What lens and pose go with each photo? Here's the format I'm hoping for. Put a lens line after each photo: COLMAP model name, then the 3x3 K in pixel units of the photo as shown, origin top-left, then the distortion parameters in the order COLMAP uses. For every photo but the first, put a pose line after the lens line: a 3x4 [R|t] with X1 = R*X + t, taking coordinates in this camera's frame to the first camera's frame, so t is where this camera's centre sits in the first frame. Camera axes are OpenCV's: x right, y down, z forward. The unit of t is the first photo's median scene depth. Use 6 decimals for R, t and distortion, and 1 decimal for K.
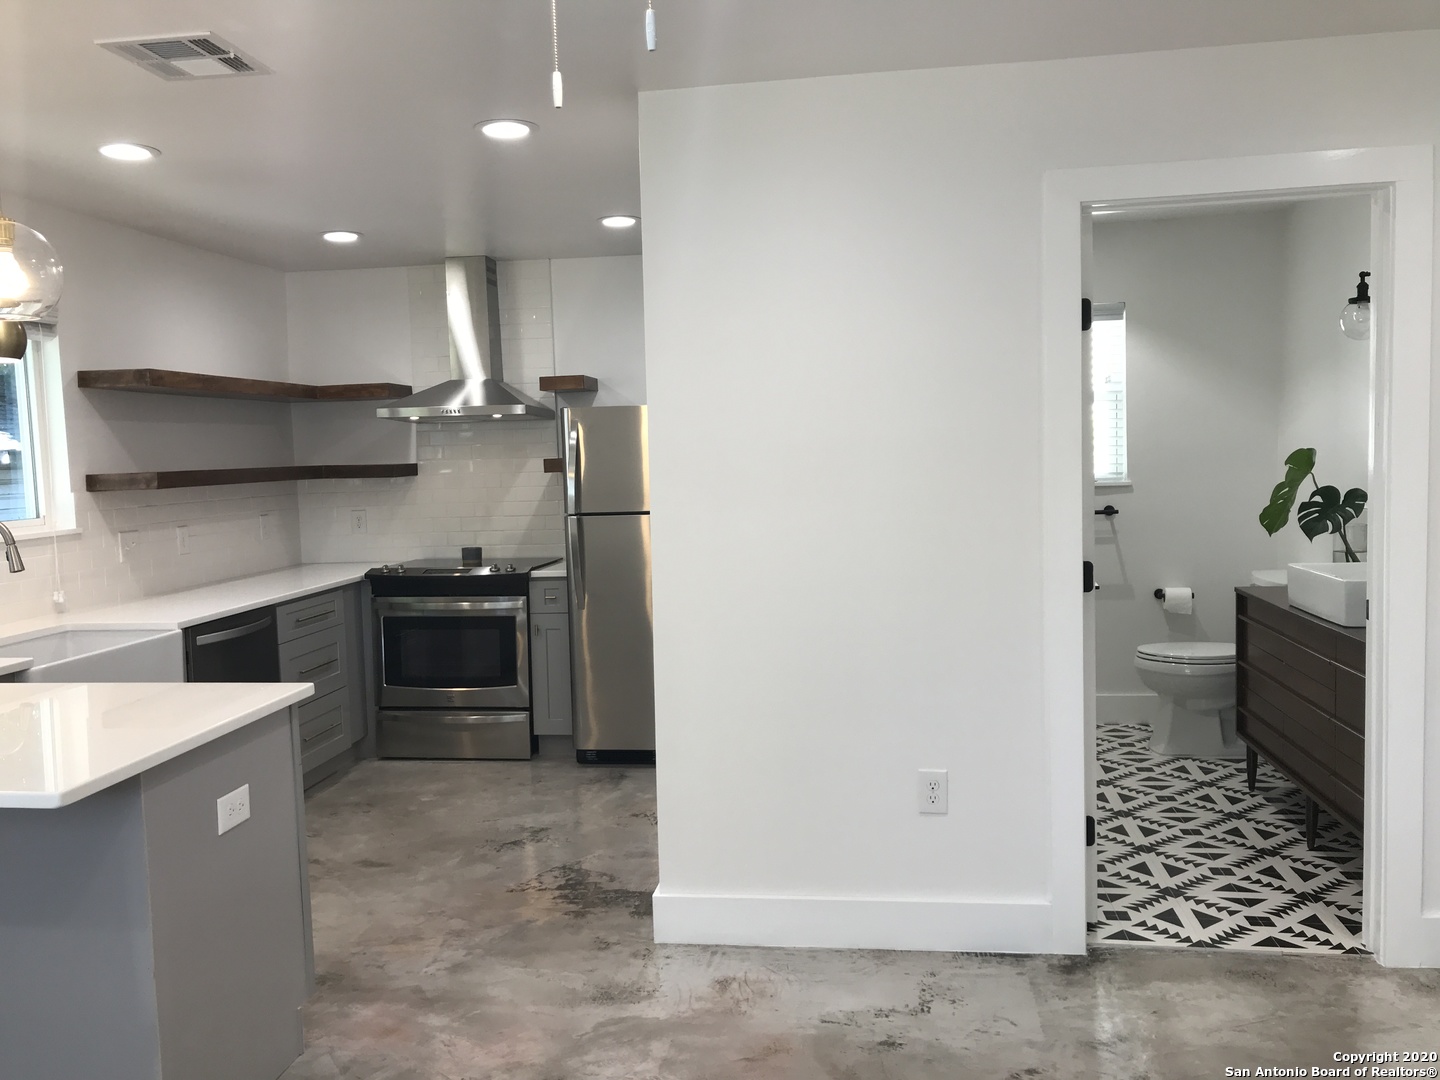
lens RADIAL K [[1182.6, 0, 710.2], [0, 1182.6, 529.7], [0, 0, 1]] dist [0.017661, 0.003313]
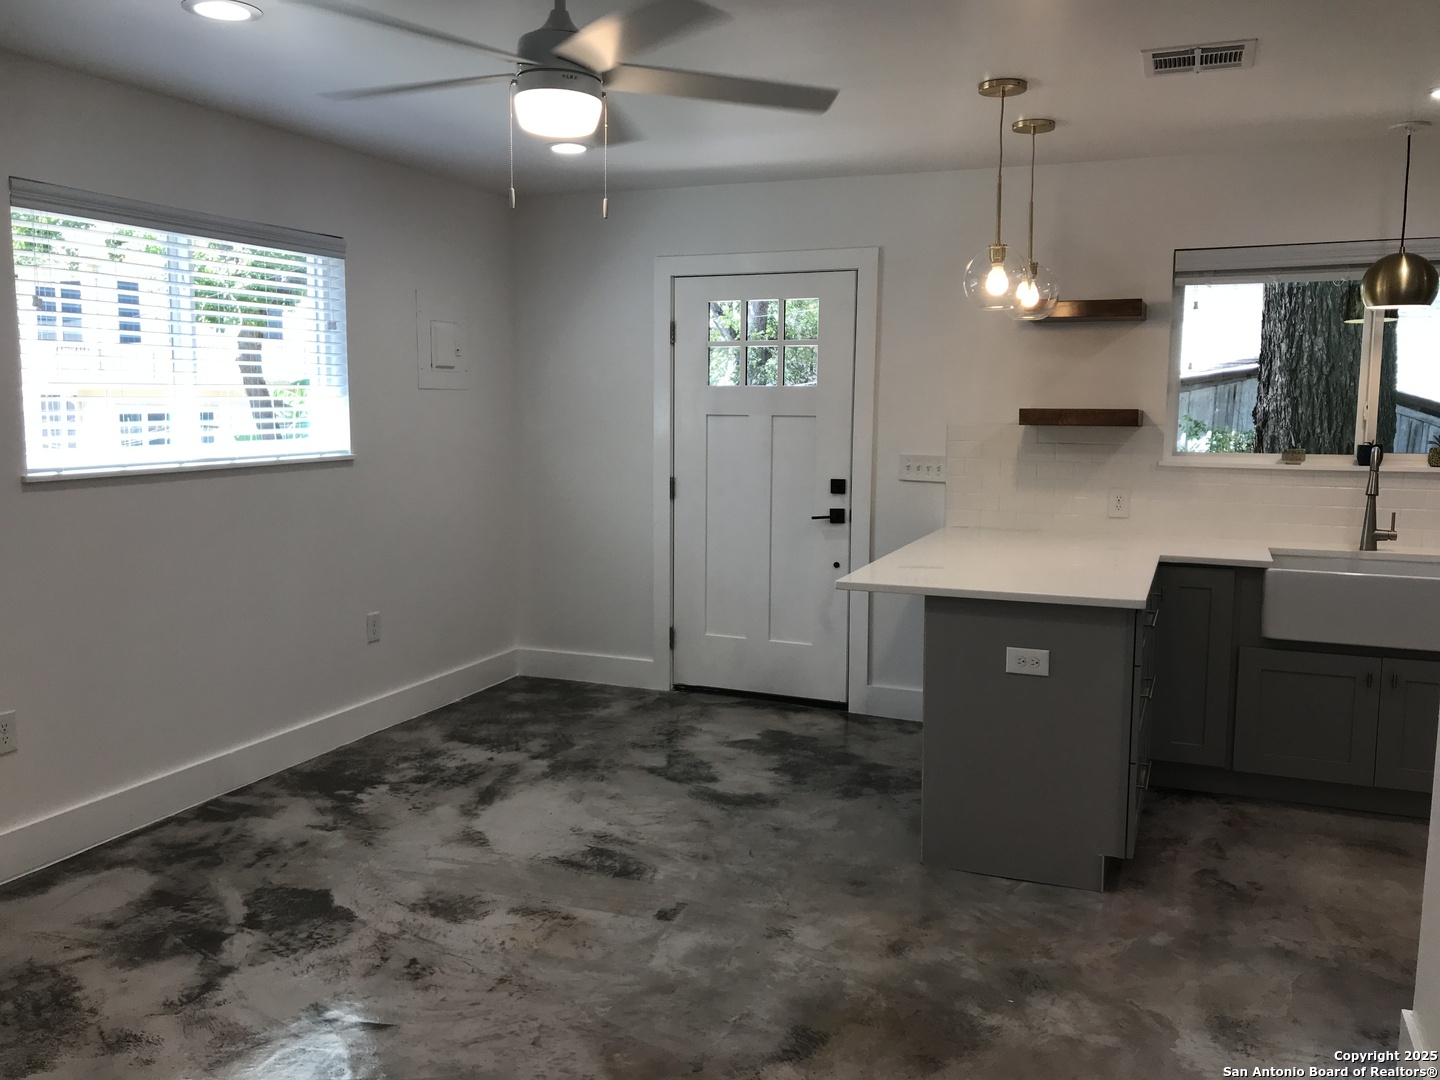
lens RADIAL K [[1182.6, 0, 710.2], [0, 1182.6, 529.7], [0, 0, 1]] dist [0.017661, 0.003313]
pose [[-0.246663, 0.137870, -0.959244, 0.638502], [-0.061492, 0.985607, 0.157471, -0.069011], [0.967148, 0.097828, -0.234635, 0.629211]]
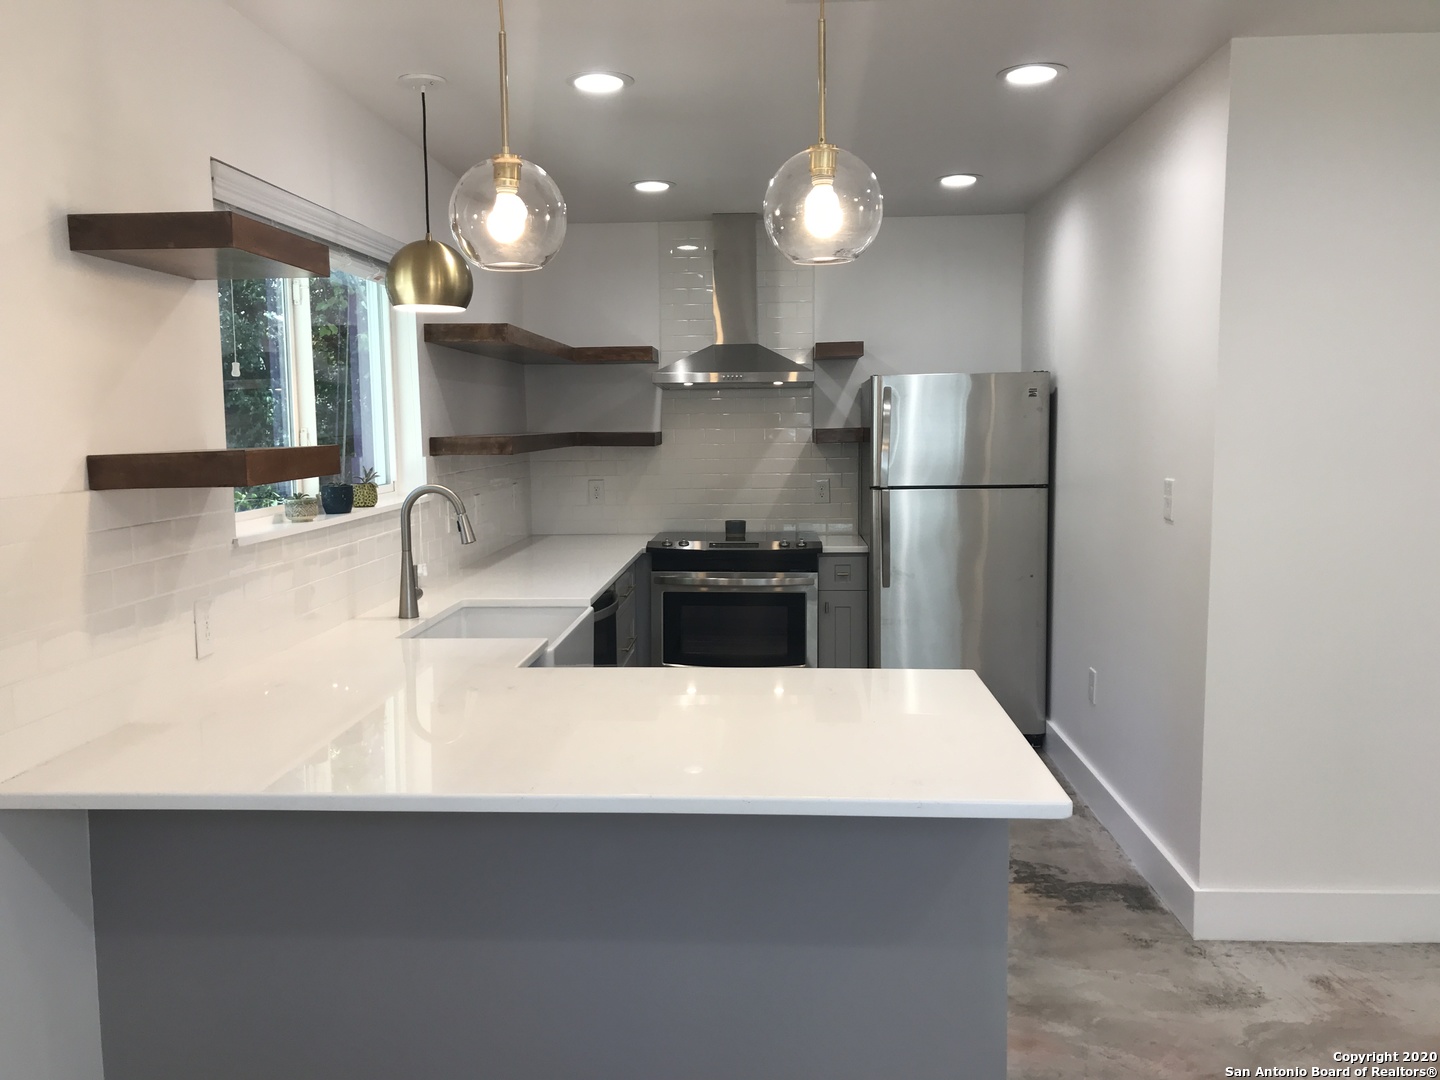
lens RADIAL K [[1171.6, 0, 707.9], [0, 1171.6, 543.5], [0, 0, 1]] dist [0.046444, -0.056797]
pose [[0.996322, 0.009349, 0.085180, -0.452068], [-0.012184, 0.999387, 0.032821, 0.003751], [-0.084821, -0.033738, 0.995825, 0.086498]]
